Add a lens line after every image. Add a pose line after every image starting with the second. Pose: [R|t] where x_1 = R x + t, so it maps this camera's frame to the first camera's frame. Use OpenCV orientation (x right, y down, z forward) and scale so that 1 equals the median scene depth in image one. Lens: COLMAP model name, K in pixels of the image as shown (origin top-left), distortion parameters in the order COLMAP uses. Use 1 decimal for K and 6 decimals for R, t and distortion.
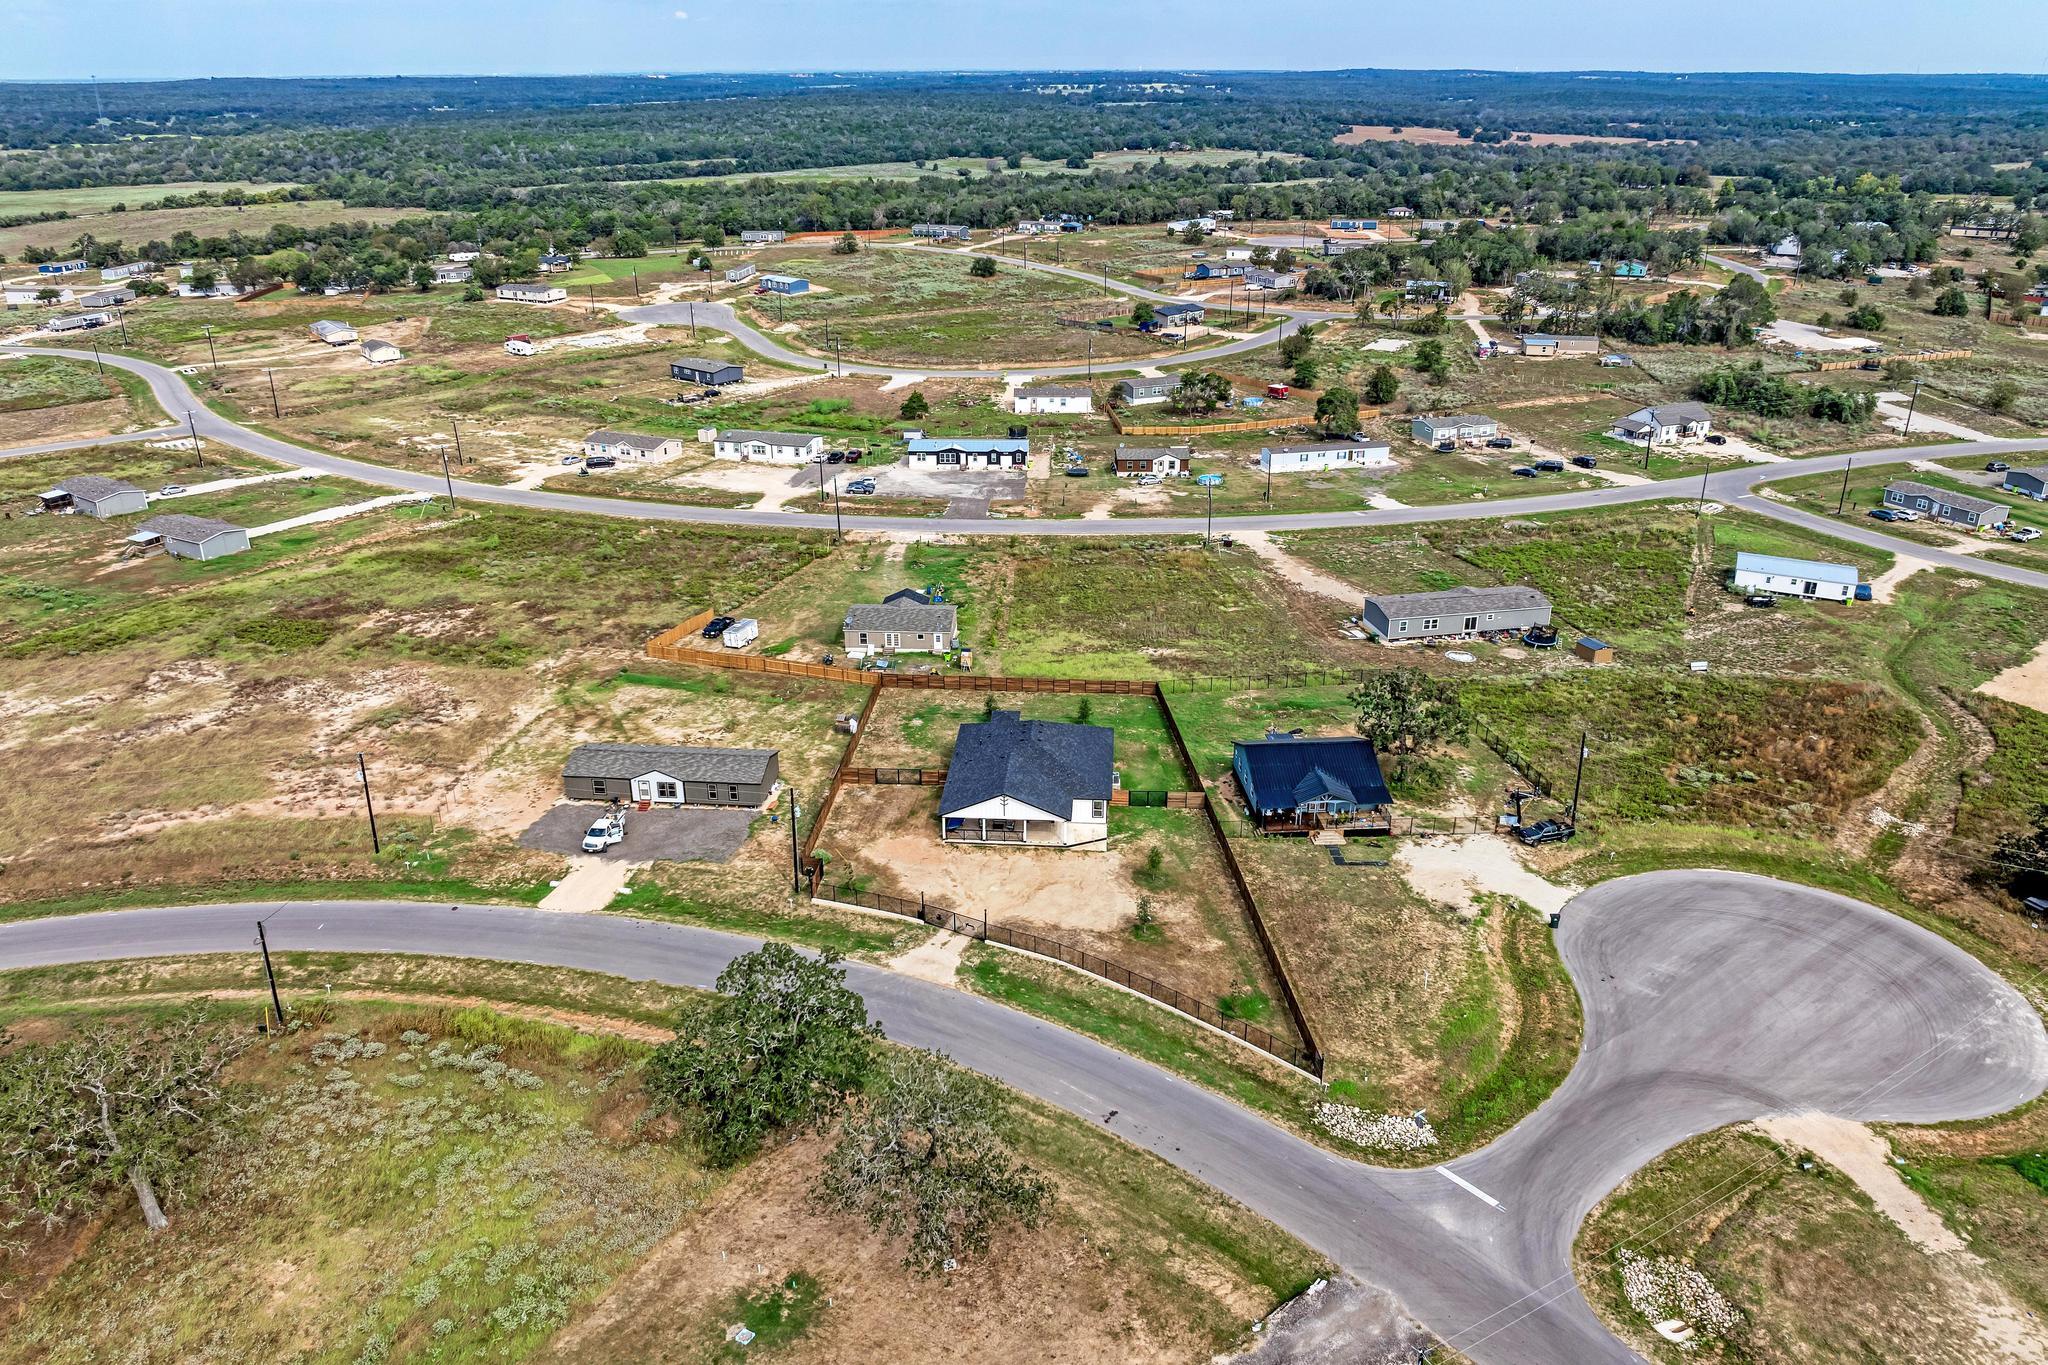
lens RADIAL K [[1439.9, 0, 1016.1], [0, 1439.9, 680.8], [0, 0, 1]] dist [-0.021465, -0.022739]
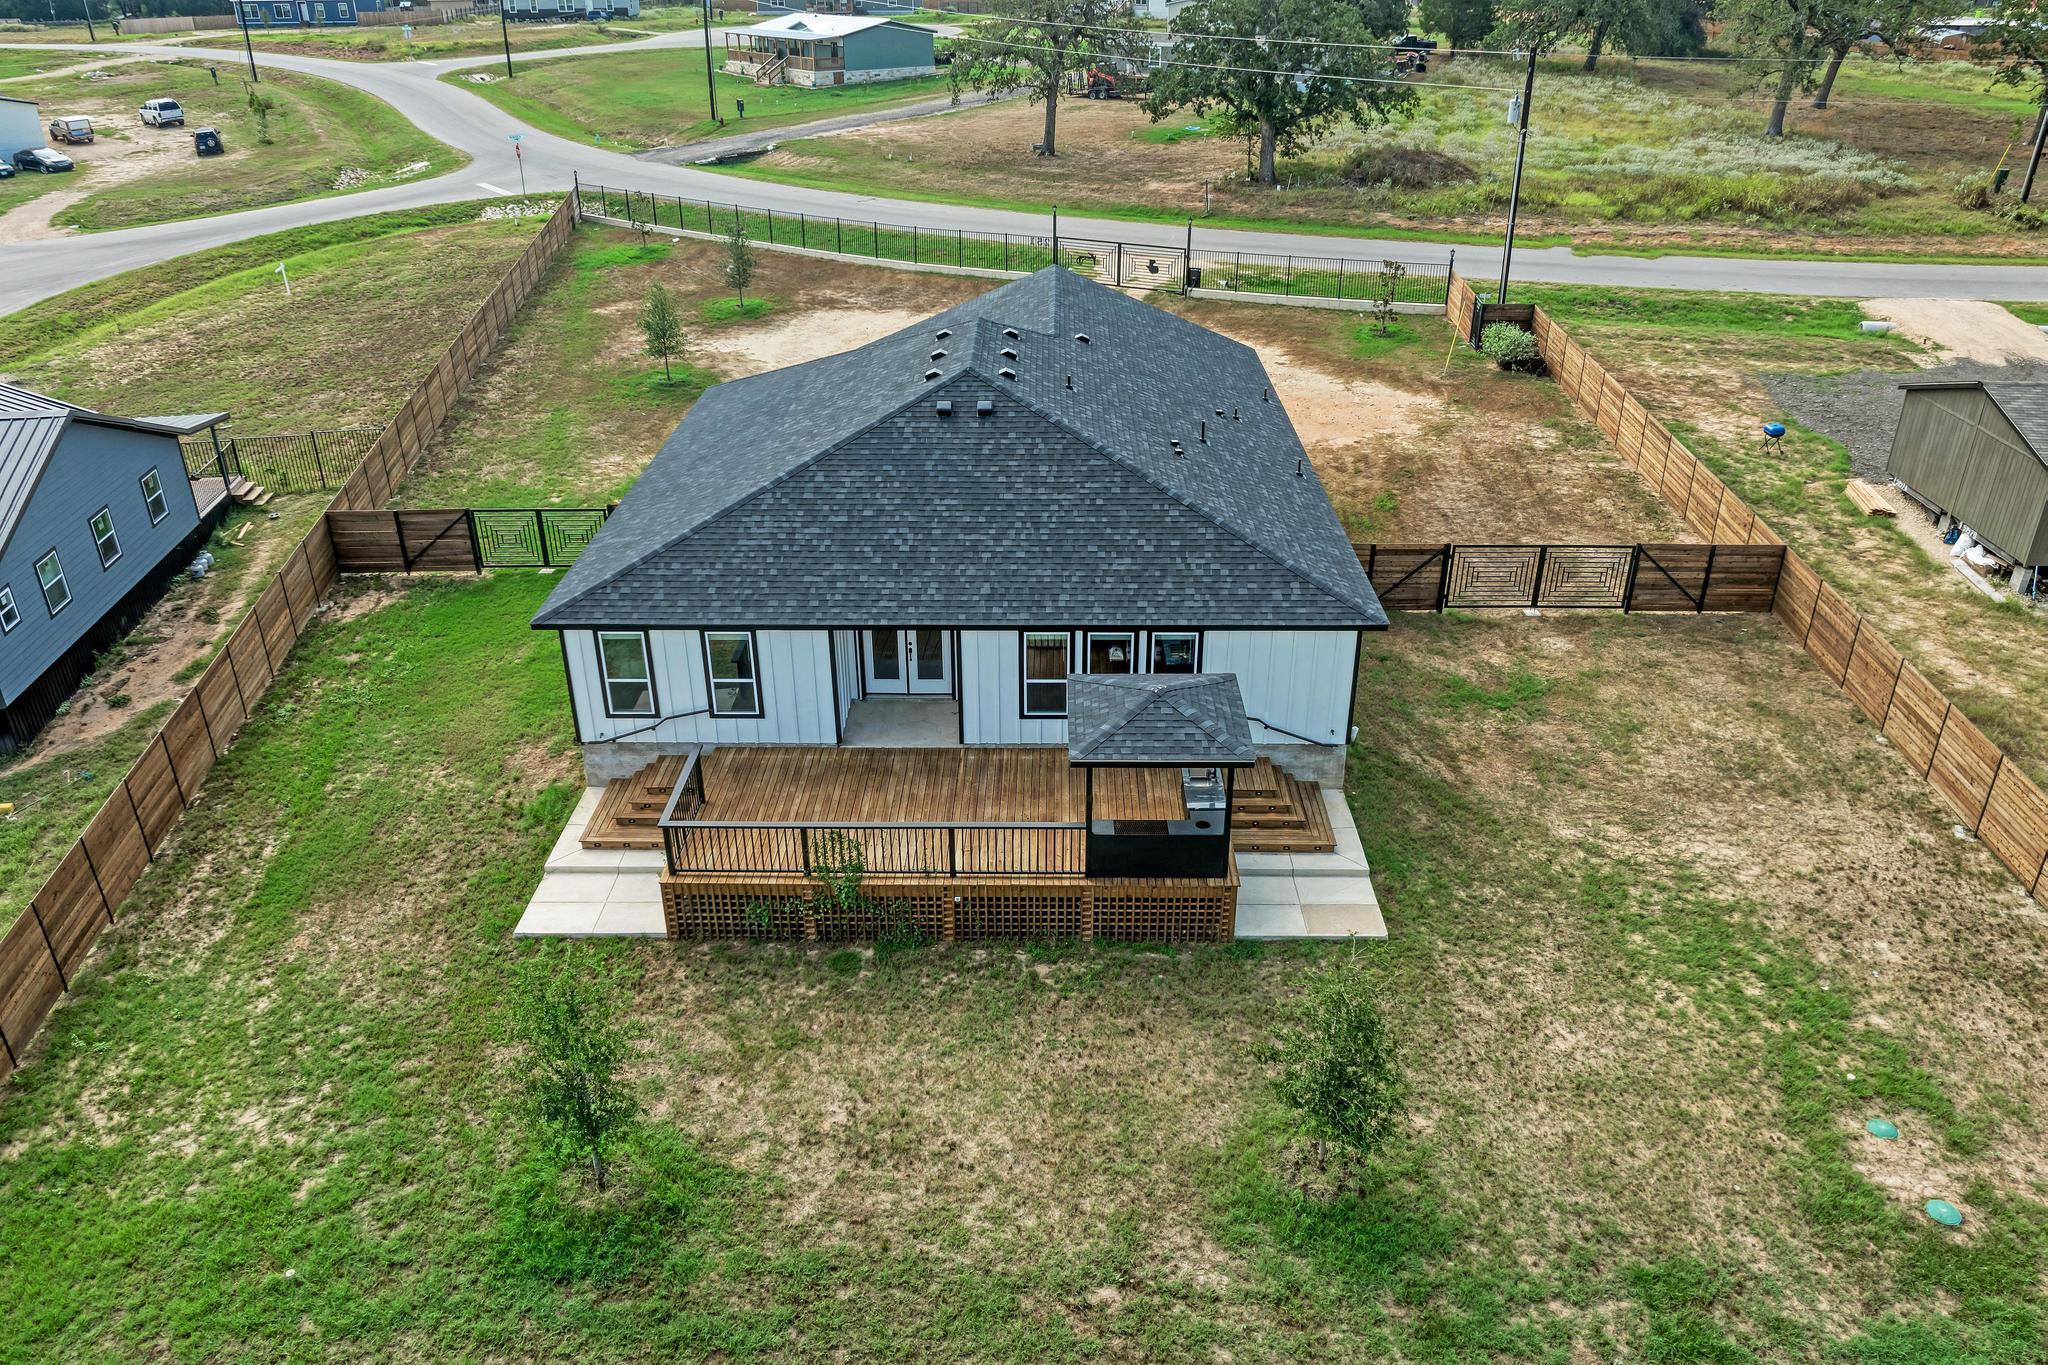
lens RADIAL K [[1479.6, 0, 1030.7], [0, 1479.6, 626.2], [0, 0, 1]] dist [-0.080129, 0.055349]
pose [[-0.998116, 0.025839, -0.055649, 0.016064], [-0.024701, 0.661019, 0.749962, -0.105349], [0.056163, 0.749924, -0.659136, 1.134234]]
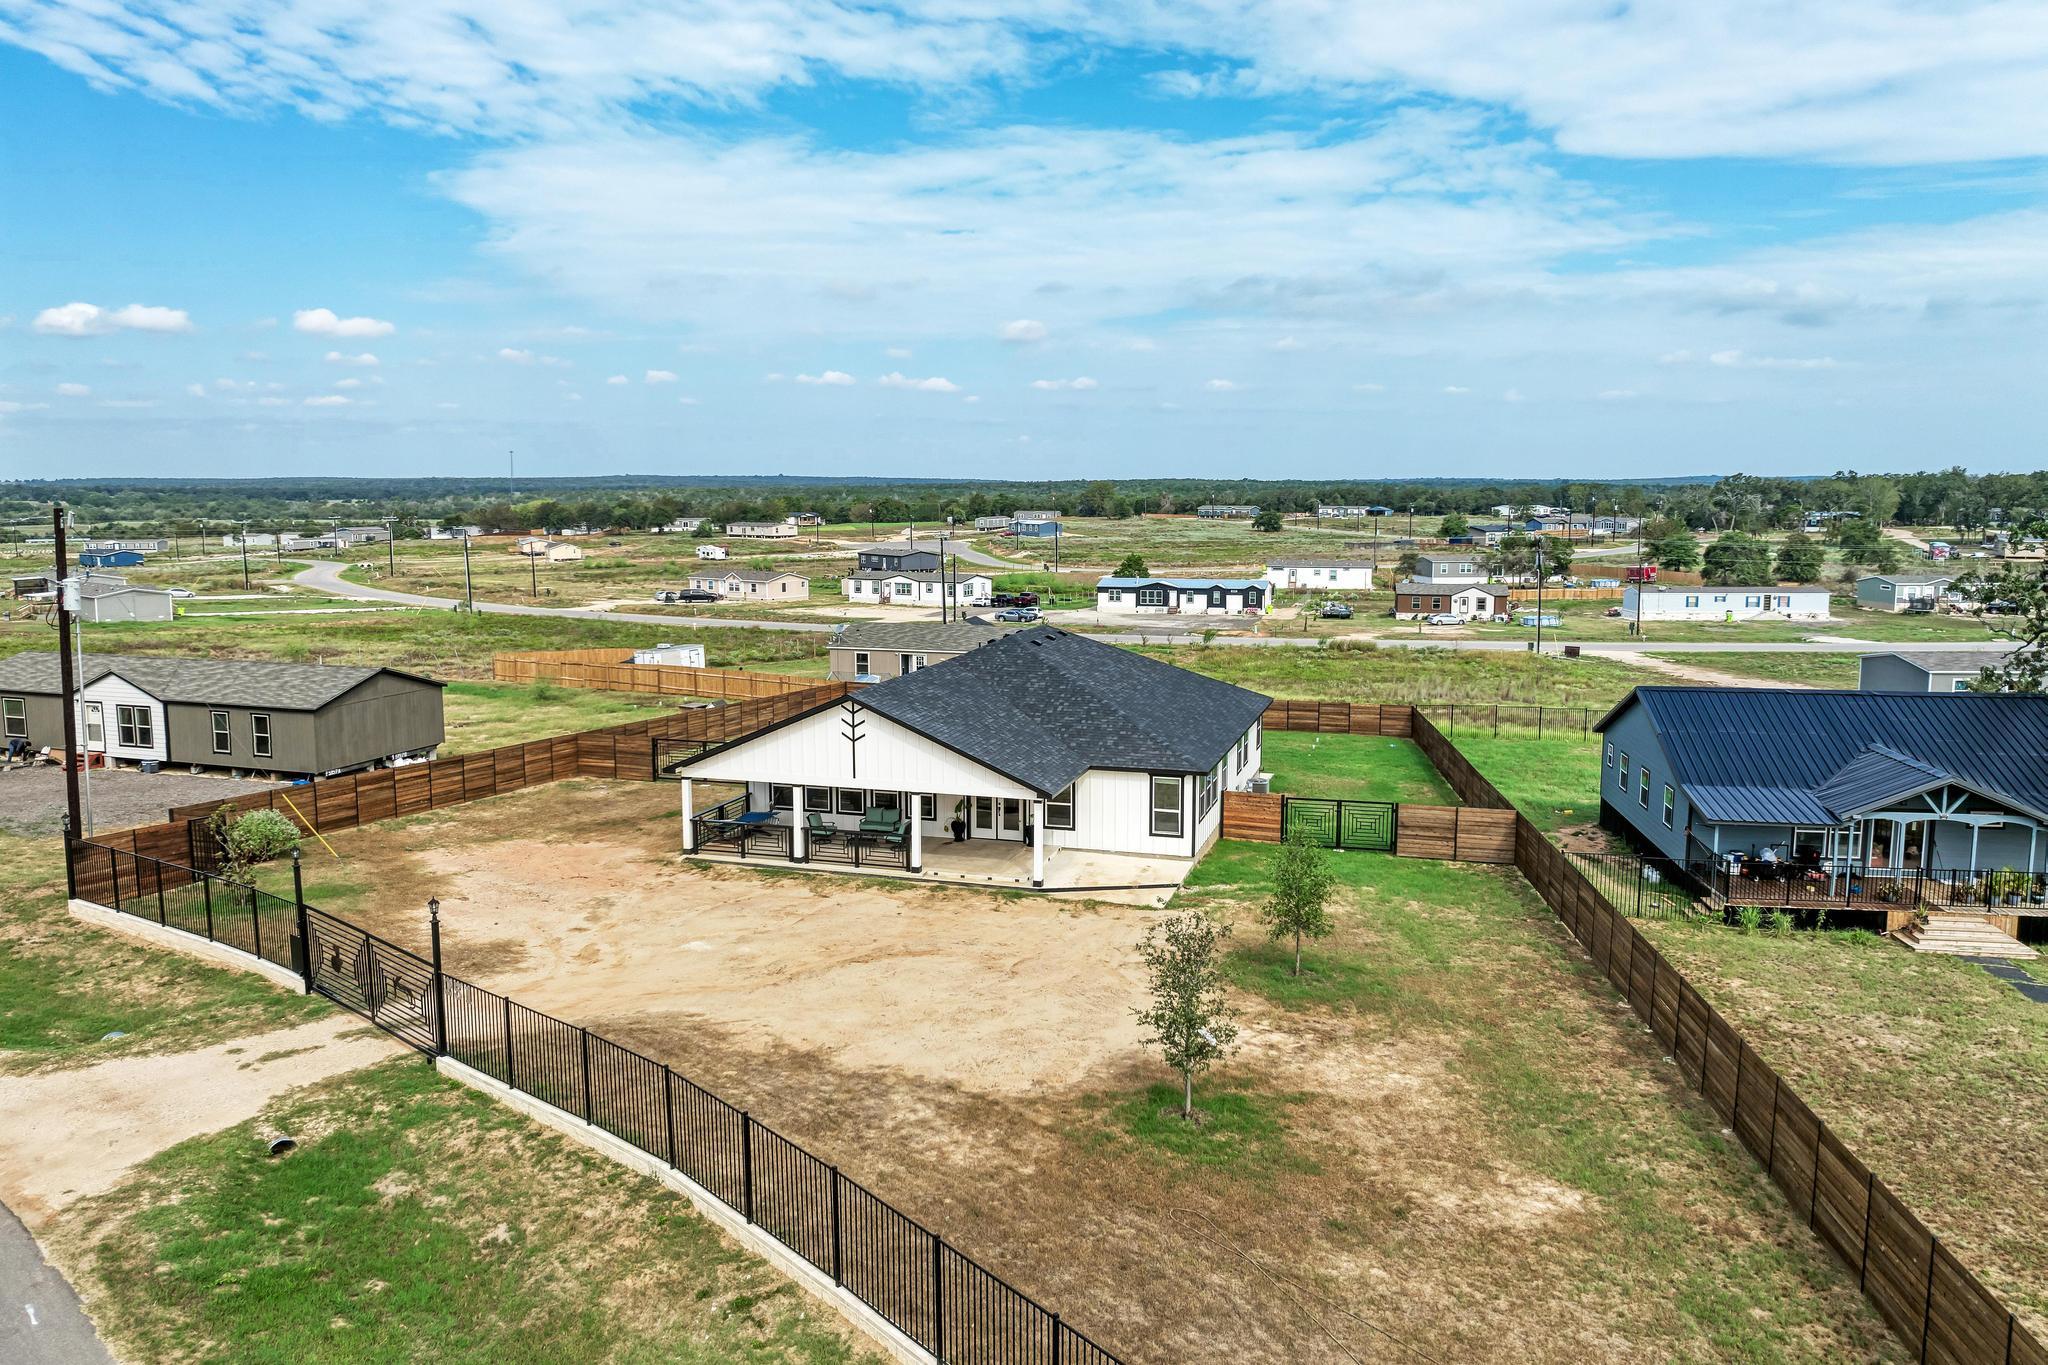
lens RADIAL K [[1441.9, 0, 1024.0], [0, 1441.9, 682.5], [0, 0, 1]] dist [-0.044081, 0.003577]
pose [[0.975483, 0.035157, -0.217247, 0.086818], [-0.091871, 0.962081, -0.256826, 0.135481], [0.199980, 0.270488, 0.941724, 0.624067]]
